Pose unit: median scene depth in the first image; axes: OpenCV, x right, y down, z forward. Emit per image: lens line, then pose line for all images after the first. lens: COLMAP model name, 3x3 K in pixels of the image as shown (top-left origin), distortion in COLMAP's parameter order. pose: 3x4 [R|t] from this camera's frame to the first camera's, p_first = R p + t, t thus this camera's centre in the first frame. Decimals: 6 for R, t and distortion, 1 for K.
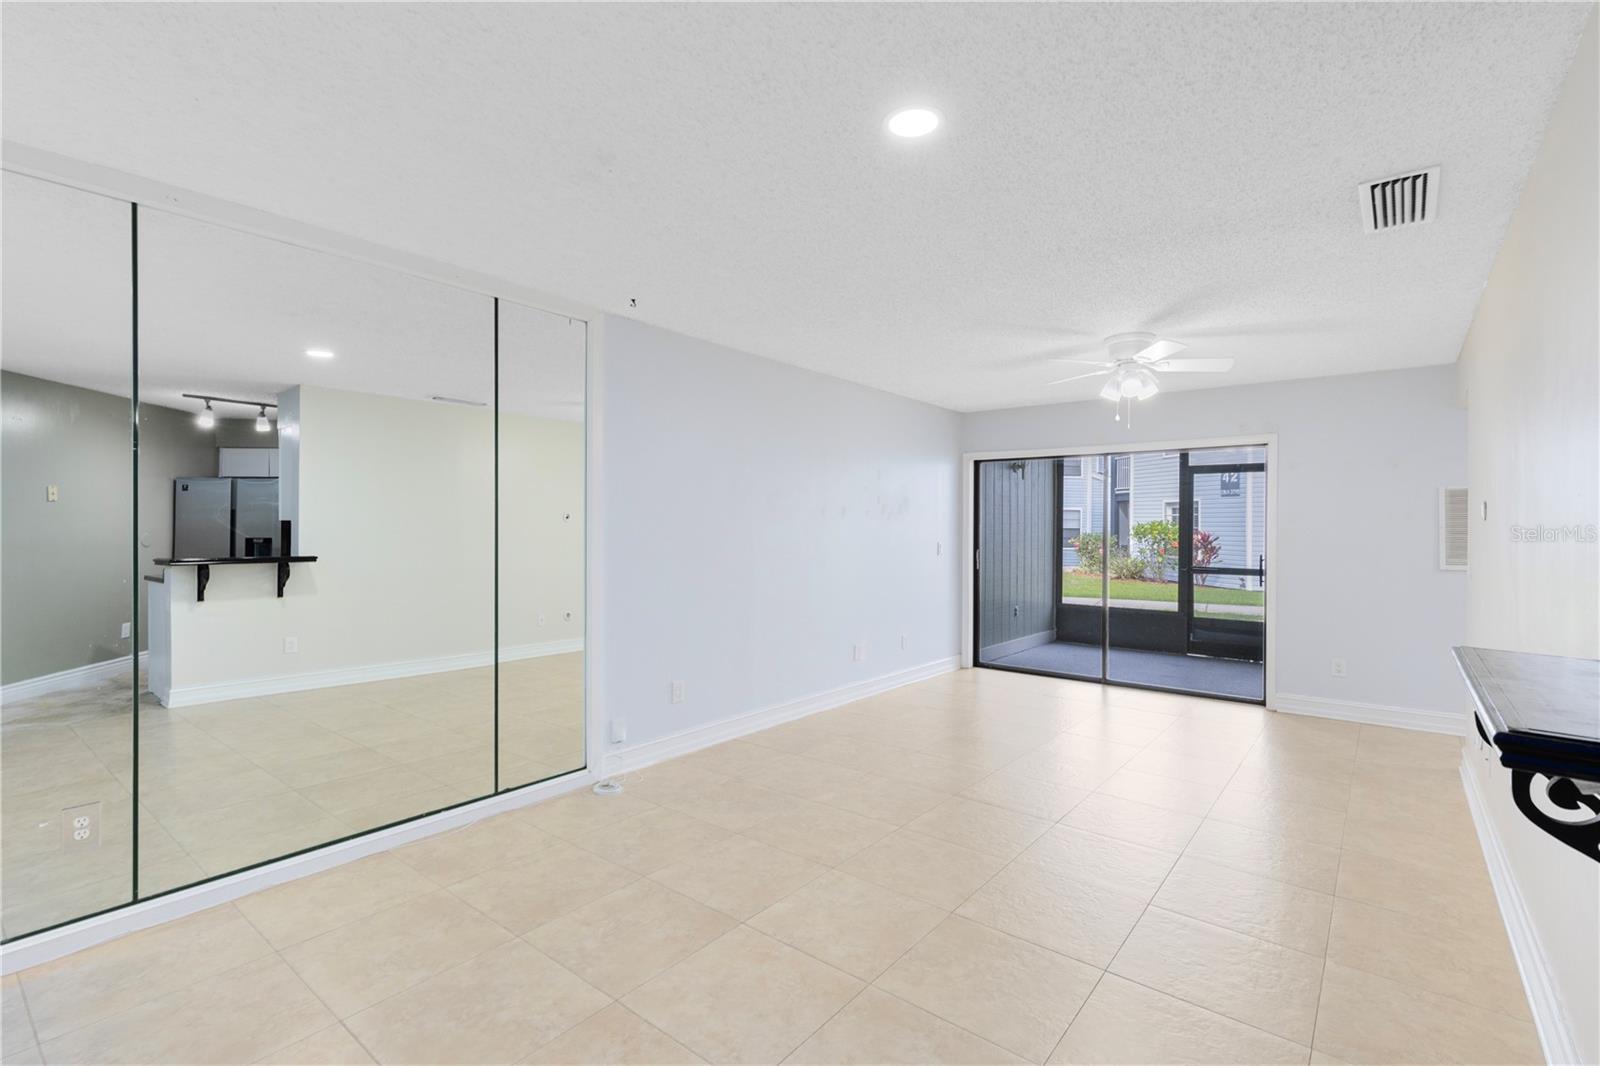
lens RADIAL K [[733.9, 0, 800.6], [0, 733.9, 528.2], [0, 0, 1]] dist [0.006731, -0.001575]
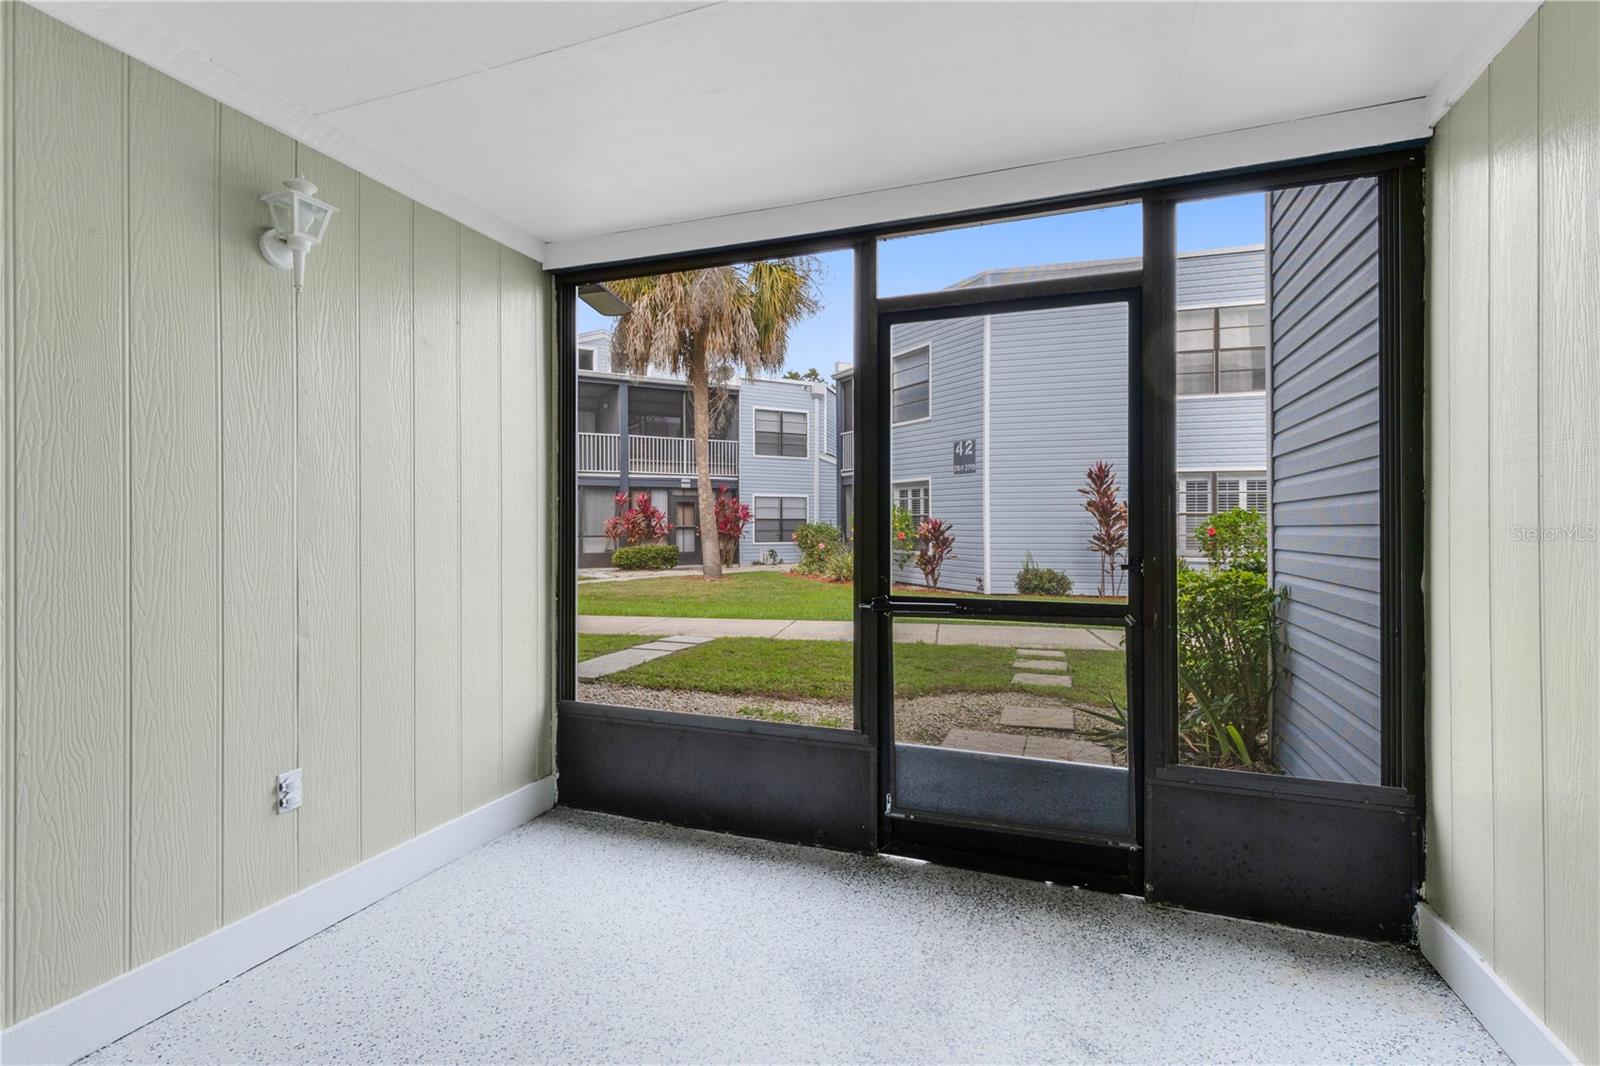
lens RADIAL K [[733.9, 0, 795.7], [0, 733.9, 521.3], [0, 0, 1]] dist [0.006731, -0.001575]
pose [[0.952621, -0.008505, 0.304040, 0.393377], [0.009423, 0.999954, -0.001553, 0.016681], [-0.304013, 0.004345, 0.952658, 0.697652]]
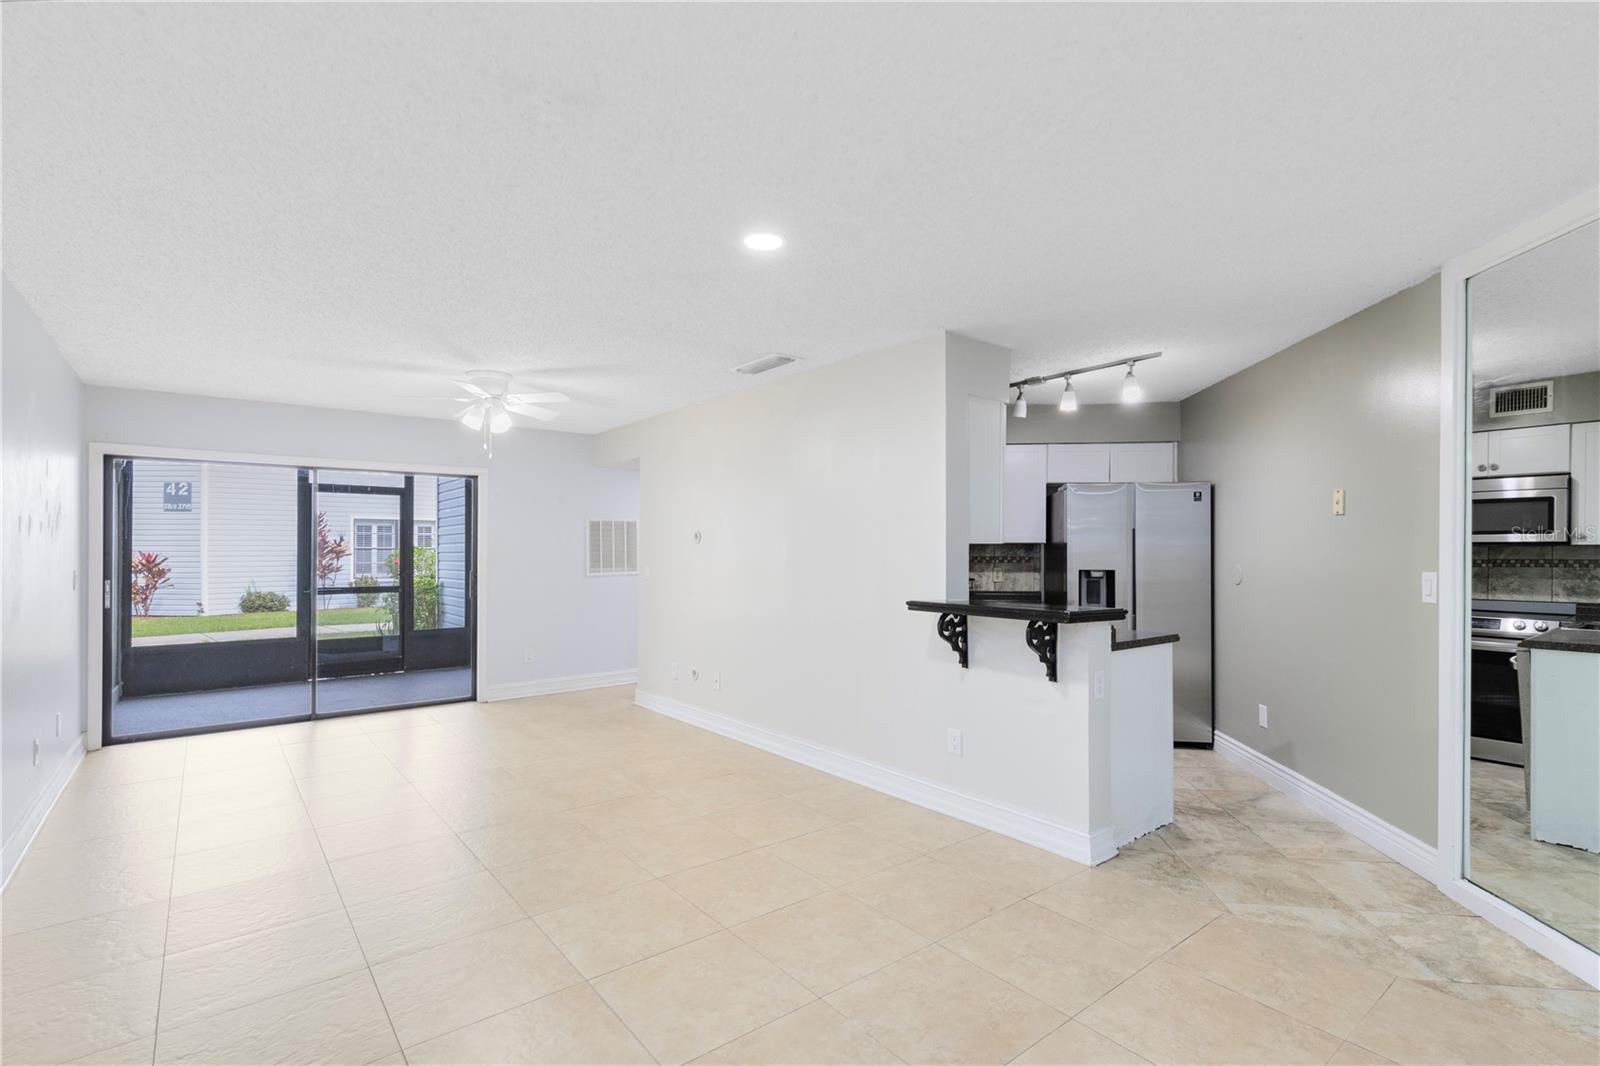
lens RADIAL K [[733.9, 0, 804.2], [0, 733.9, 540.4], [0, 0, 1]] dist [0.006731, -0.001575]
pose [[0.215707, 0.004142, 0.976449, -0.272732], [0.003950, 0.999979, -0.005114, -0.002809], [-0.976450, 0.004960, 0.215686, 0.163999]]
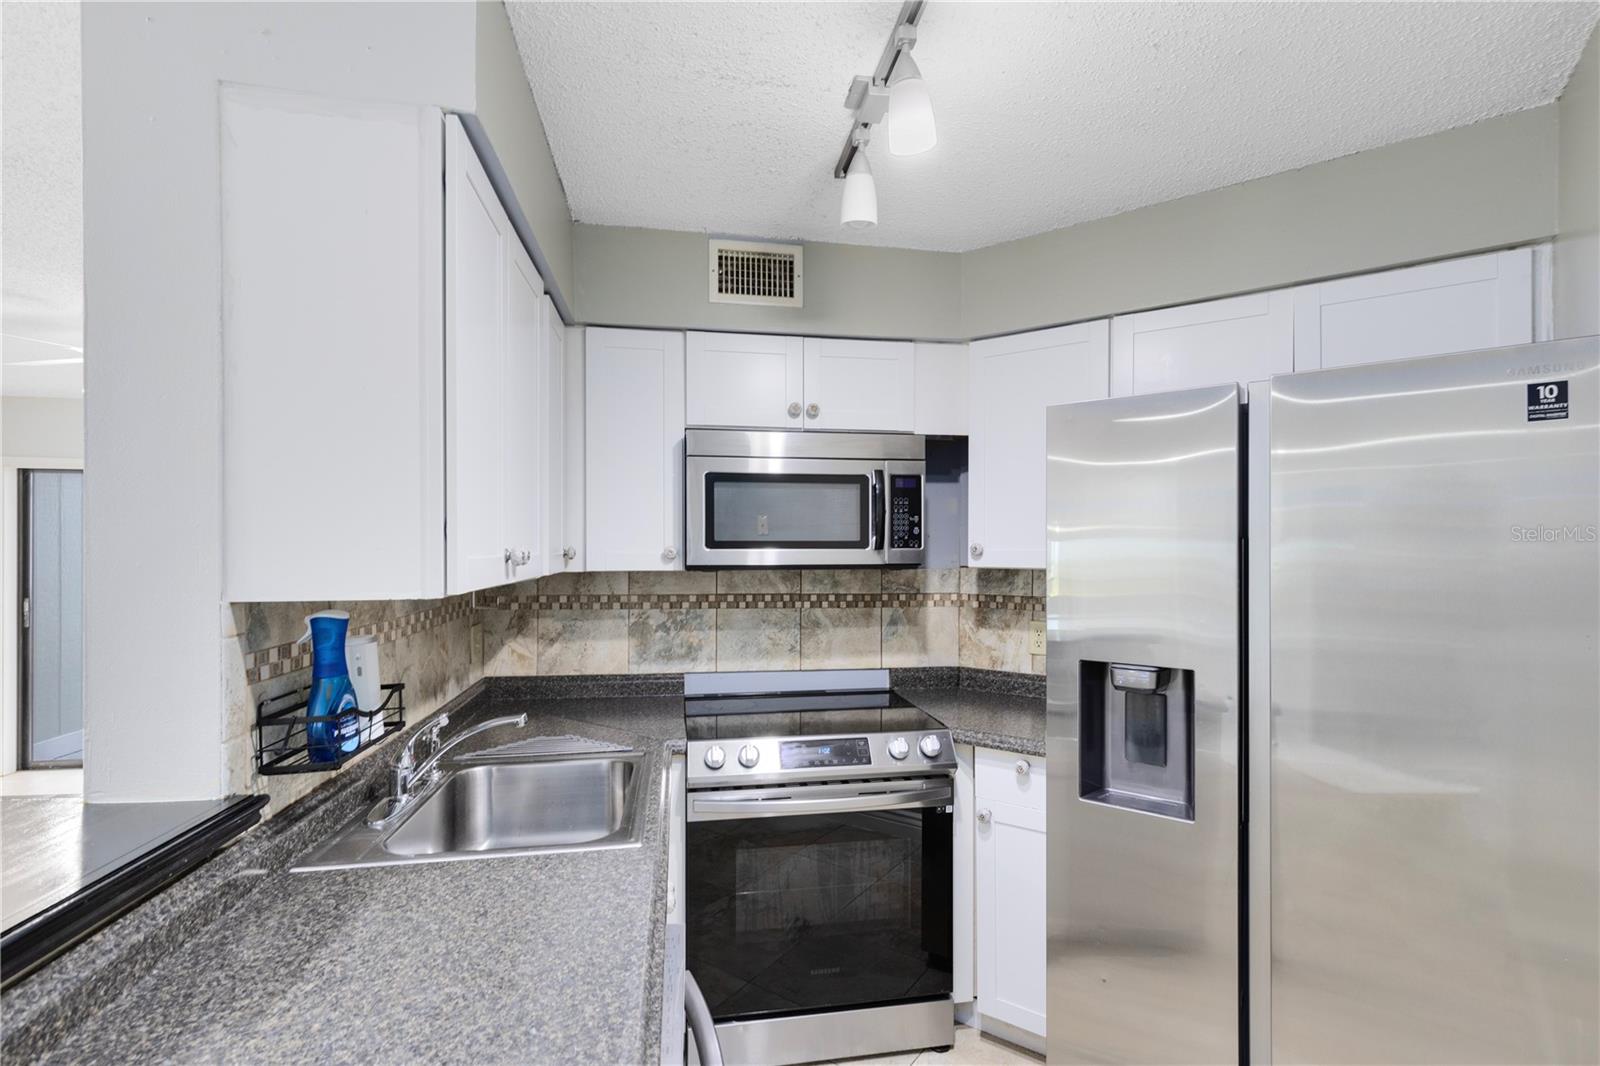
lens RADIAL K [[733.9, 0, 821.3], [0, 733.9, 540.5], [0, 0, 1]] dist [0.006731, -0.001575]
pose [[0.656803, 0.003716, 0.754053, 0.182110], [0.006017, 0.999930, -0.010168, -0.011947], [-0.754038, 0.011216, 0.656735, -0.010093]]
